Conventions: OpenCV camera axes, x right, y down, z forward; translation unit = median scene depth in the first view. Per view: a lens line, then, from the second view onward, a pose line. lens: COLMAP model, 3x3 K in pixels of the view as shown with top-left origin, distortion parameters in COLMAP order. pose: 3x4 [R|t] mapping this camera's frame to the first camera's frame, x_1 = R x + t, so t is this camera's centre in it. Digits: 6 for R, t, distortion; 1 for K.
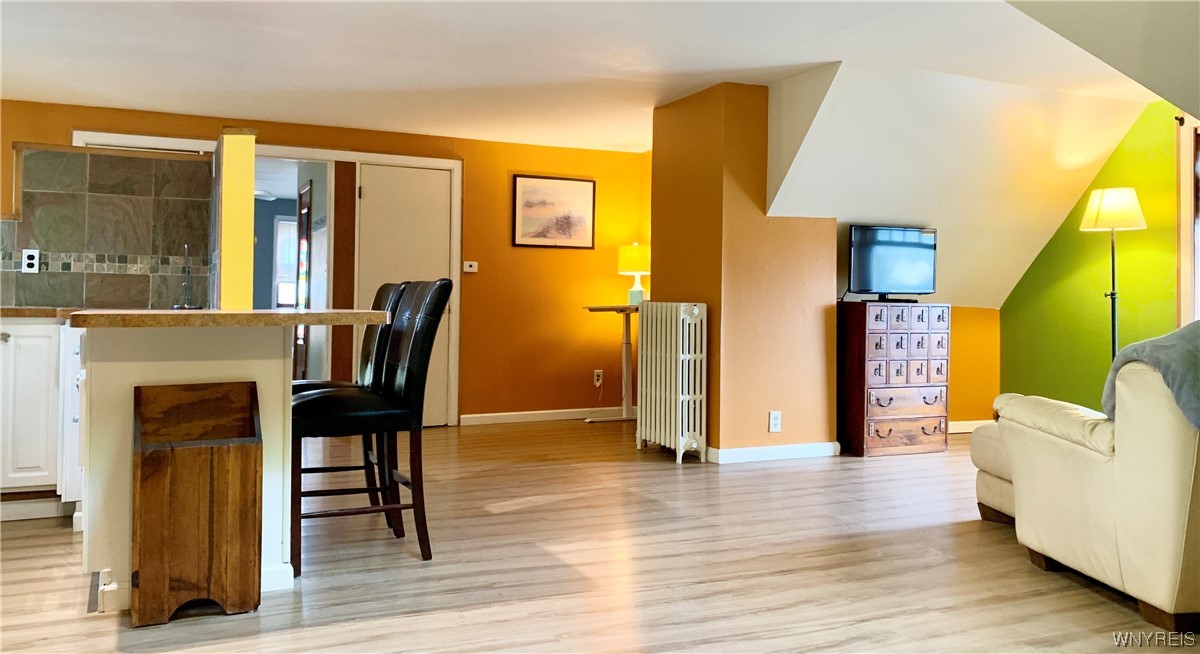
lens RADIAL K [[988.3, 0, 600.0], [0, 988.3, 327.0], [0, 0, 1]] dist [0.000770, -0.001135]
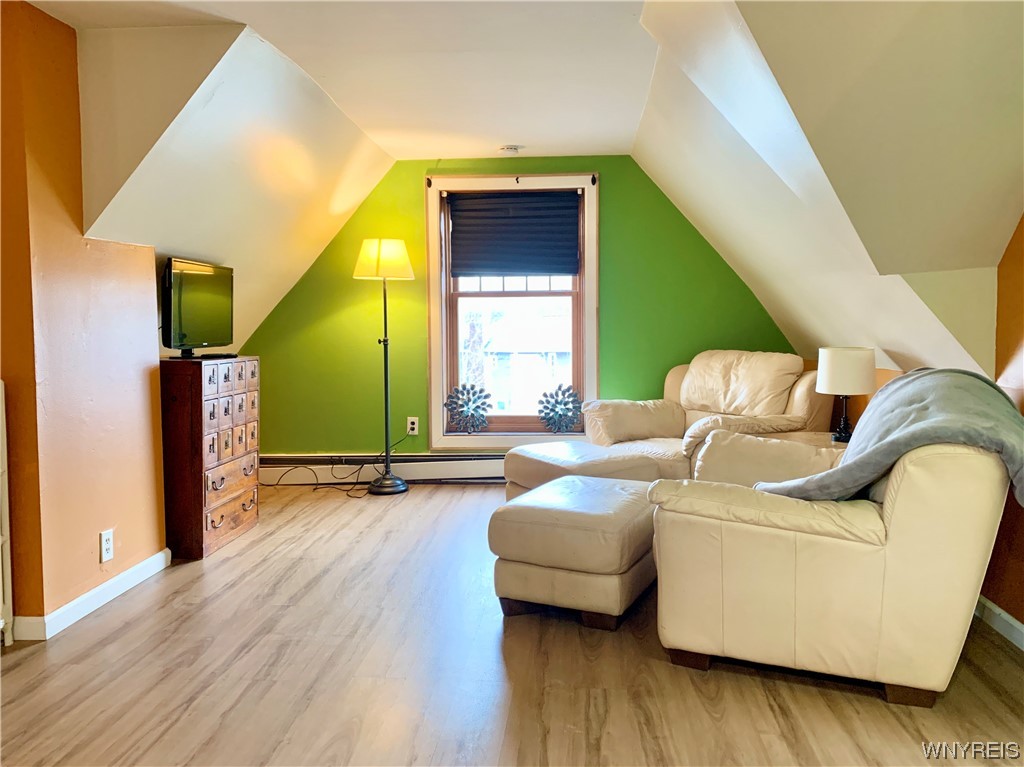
lens RADIAL K [[782.9, 0, 512.0], [0, 782.9, 383.5], [0, 0, 1]] dist [0.025464, -0.006436]
pose [[0.480841, -0.073796, 0.873697, -0.147877], [0.028174, 0.997238, 0.068725, -0.042277], [-0.876355, -0.008430, 0.481592, 0.492228]]
